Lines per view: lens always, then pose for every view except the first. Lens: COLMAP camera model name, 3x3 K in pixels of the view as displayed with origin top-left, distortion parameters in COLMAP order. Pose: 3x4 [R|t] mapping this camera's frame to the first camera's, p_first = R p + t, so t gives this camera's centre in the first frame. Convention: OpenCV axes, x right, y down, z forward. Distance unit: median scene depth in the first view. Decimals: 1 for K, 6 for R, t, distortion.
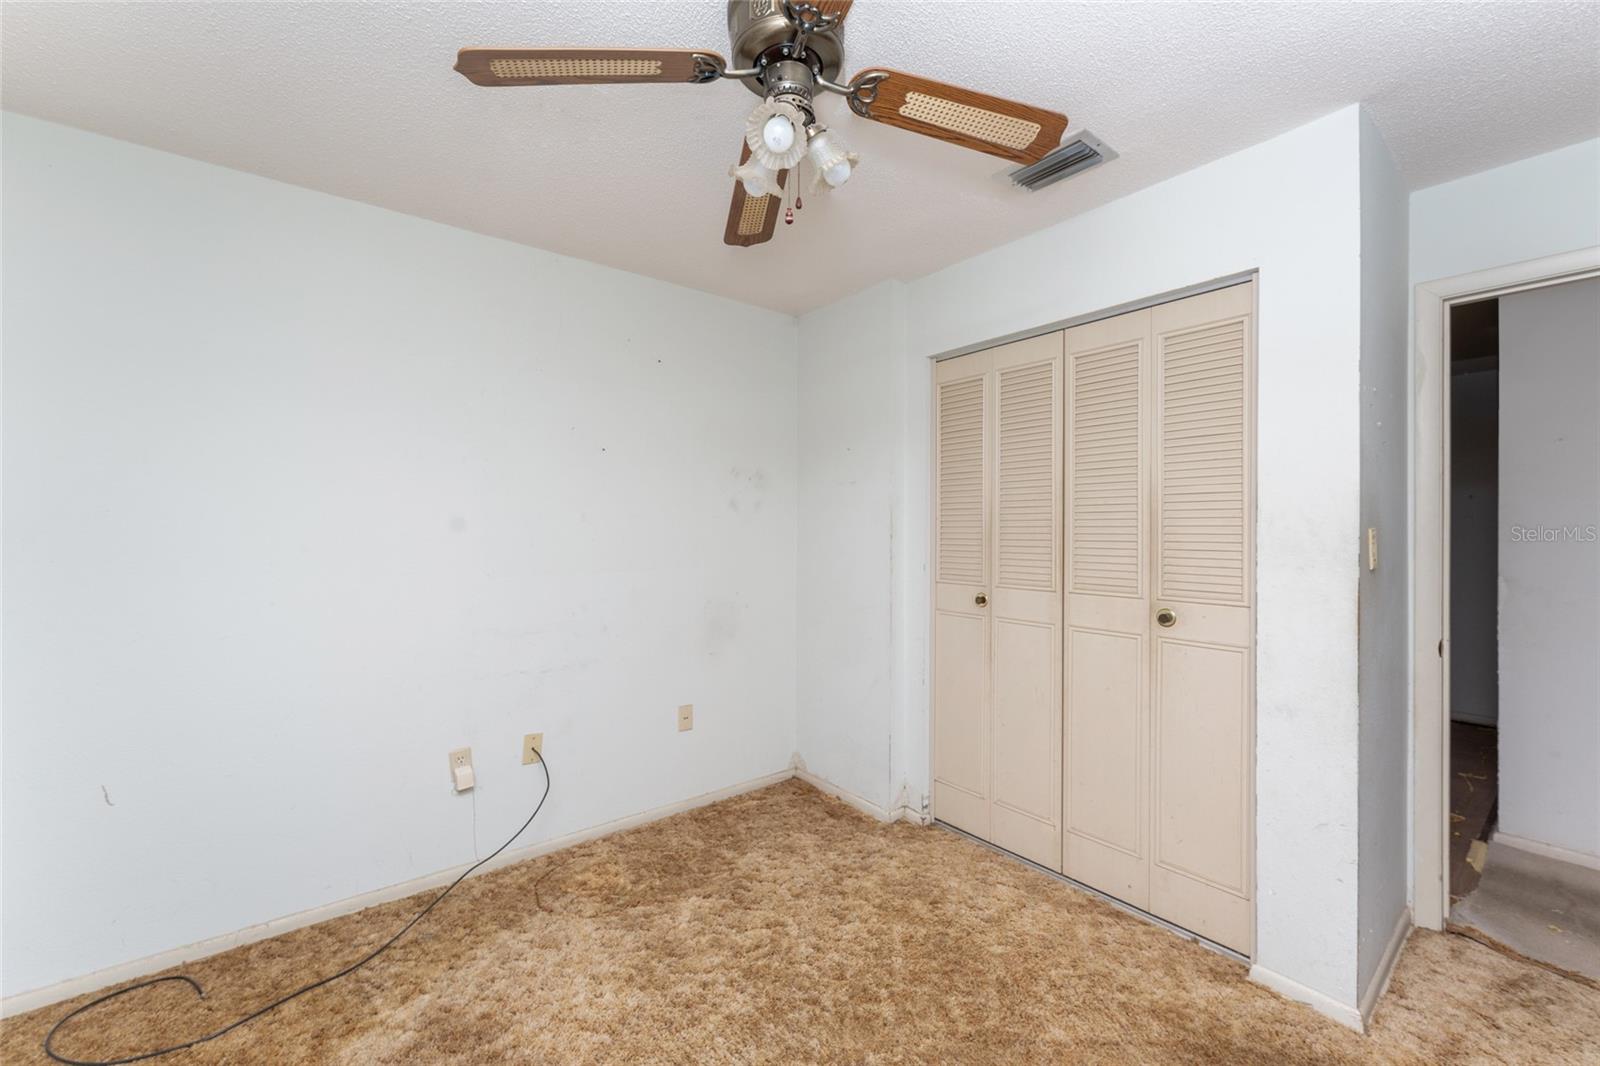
lens RADIAL K [[641.3, 0, 801.1], [0, 641.3, 527.0], [0, 0, 1]] dist [0.001663, -0.000477]
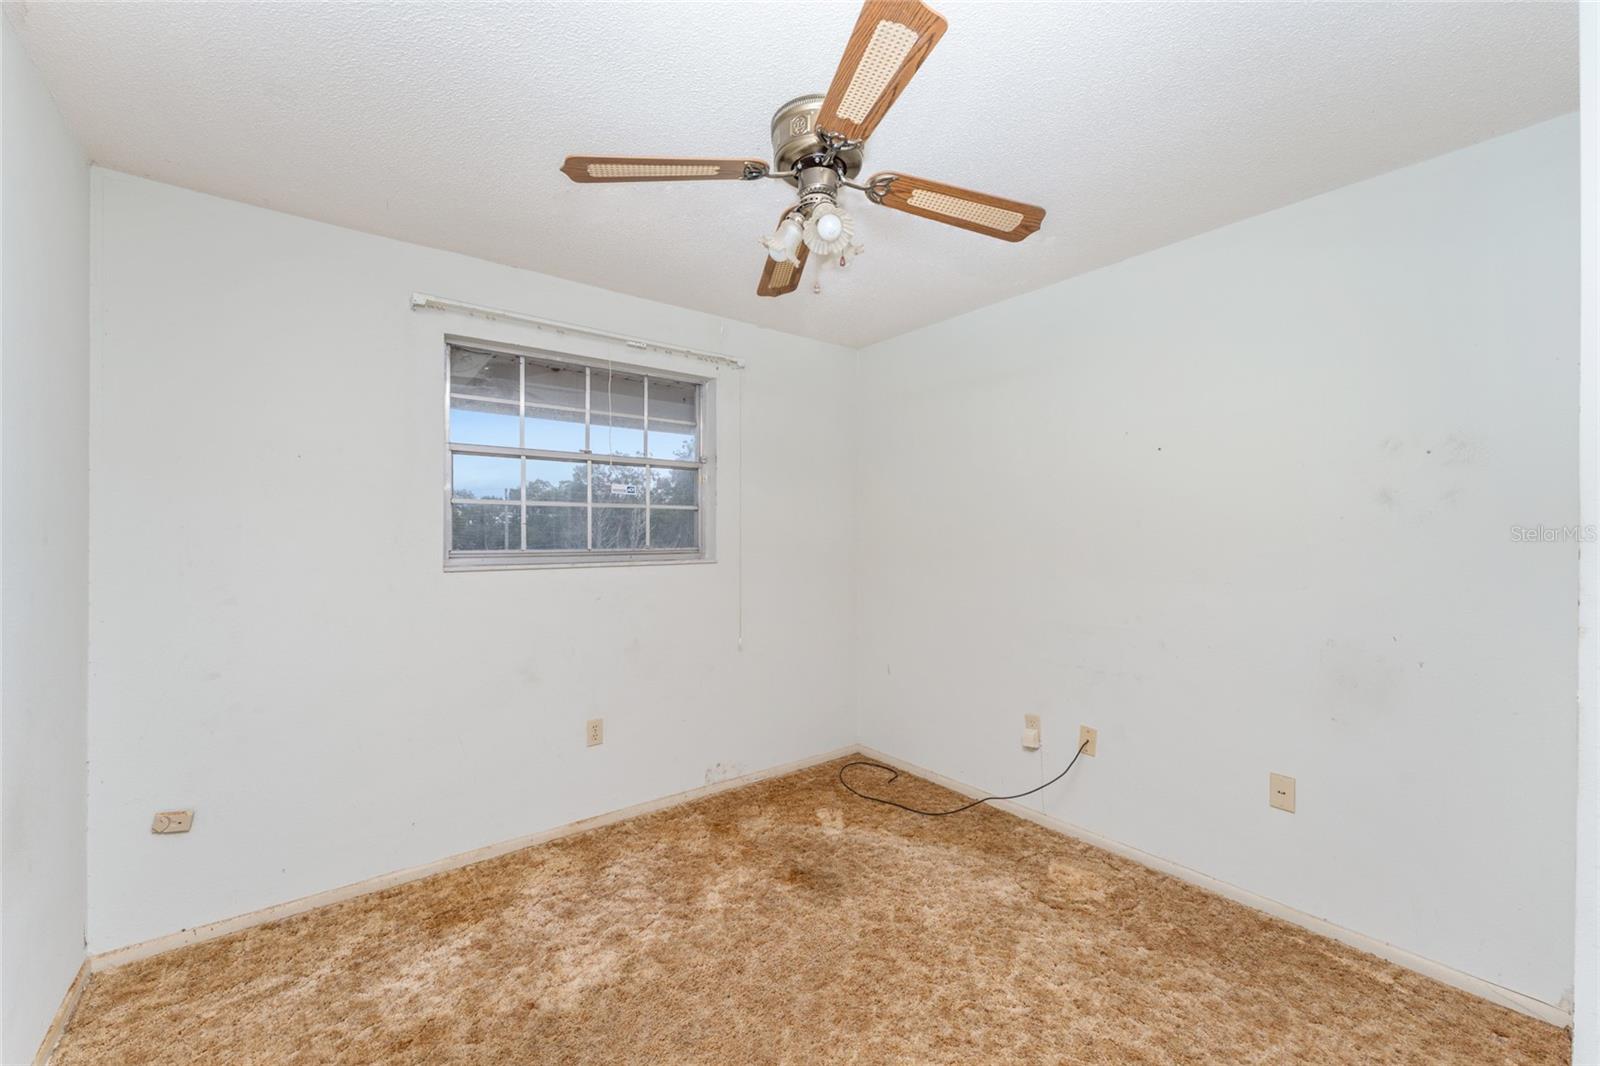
lens RADIAL K [[641.3, 0, 801.1], [0, 641.3, 527.0], [0, 0, 1]] dist [0.001663, -0.000477]
pose [[-0.003904, -0.009419, -0.999948, 0.780158], [0.000998, 0.999955, -0.009423, -0.003598], [0.999992, -0.001035, -0.003894, 0.618365]]
